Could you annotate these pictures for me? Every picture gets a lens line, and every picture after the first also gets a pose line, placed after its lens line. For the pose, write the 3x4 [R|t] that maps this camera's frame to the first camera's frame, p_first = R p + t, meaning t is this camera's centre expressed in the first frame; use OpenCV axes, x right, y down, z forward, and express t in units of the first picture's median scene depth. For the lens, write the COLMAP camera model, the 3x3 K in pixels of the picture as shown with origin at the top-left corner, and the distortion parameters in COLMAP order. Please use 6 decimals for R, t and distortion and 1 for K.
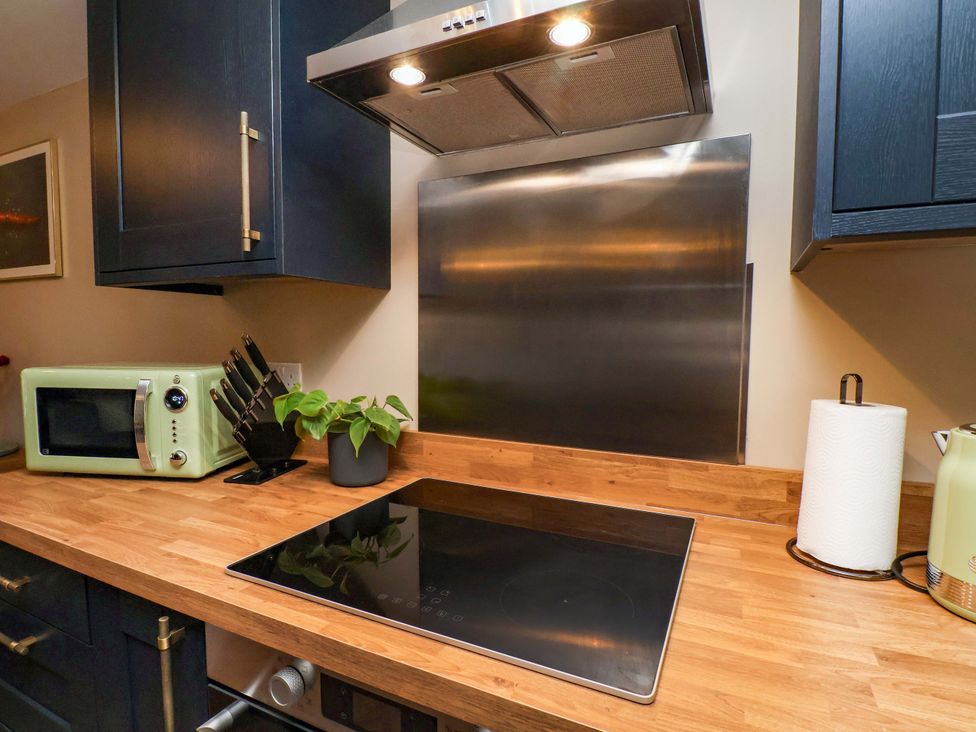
lens RADIAL K [[512.0, 0, 491.6], [0, 512.0, 370.9], [0, 0, 1]] dist [0.000491, -0.013954]
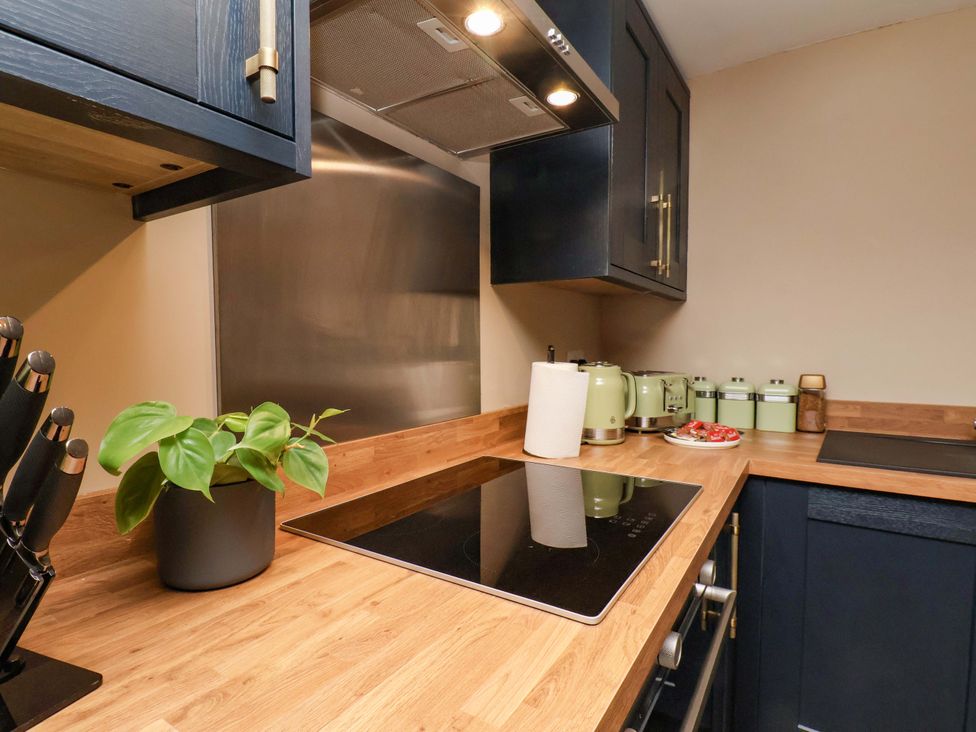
lens RADIAL K [[512.0, 0, 491.6], [0, 512.0, 370.9], [0, 0, 1]] dist [0.000491, -0.013954]
pose [[0.110626, -0.056439, 0.992258, -0.857270], [0.071009, 0.996284, 0.048751, -0.004897], [-0.991322, 0.065066, 0.114222, 0.722760]]
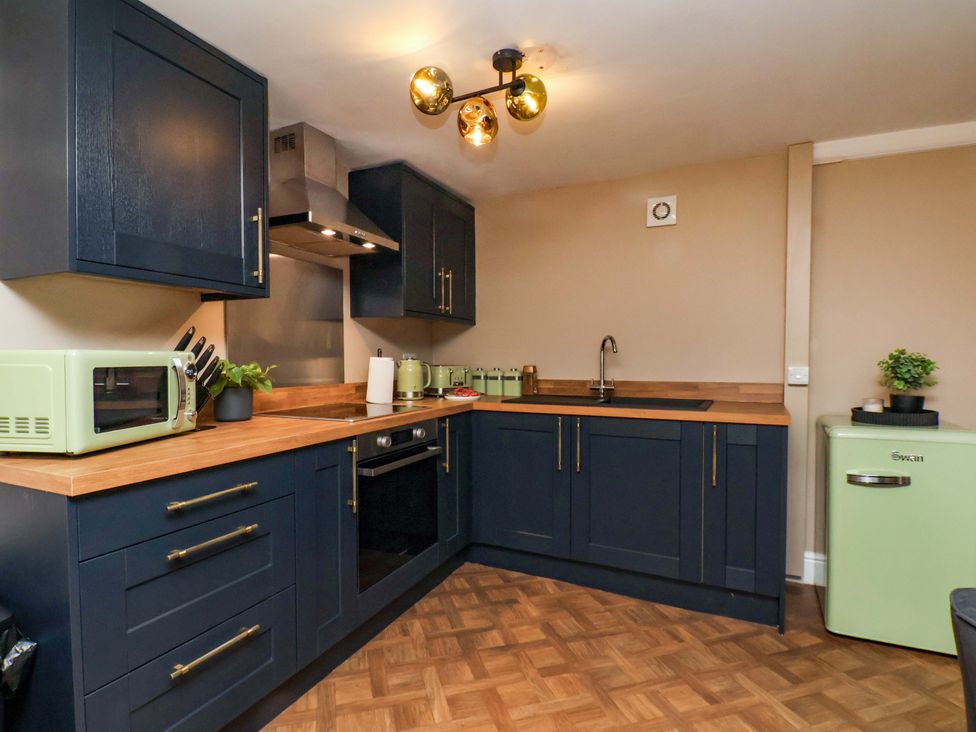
lens RADIAL K [[512.0, 0, 491.6], [0, 512.0, 370.9], [0, 0, 1]] dist [0.000491, -0.013954]
pose [[-0.042347, -0.031264, 0.998614, -2.183852], [0.071115, 0.996881, 0.034226, 0.068162], [-0.996569, 0.072466, -0.039992, 0.263260]]
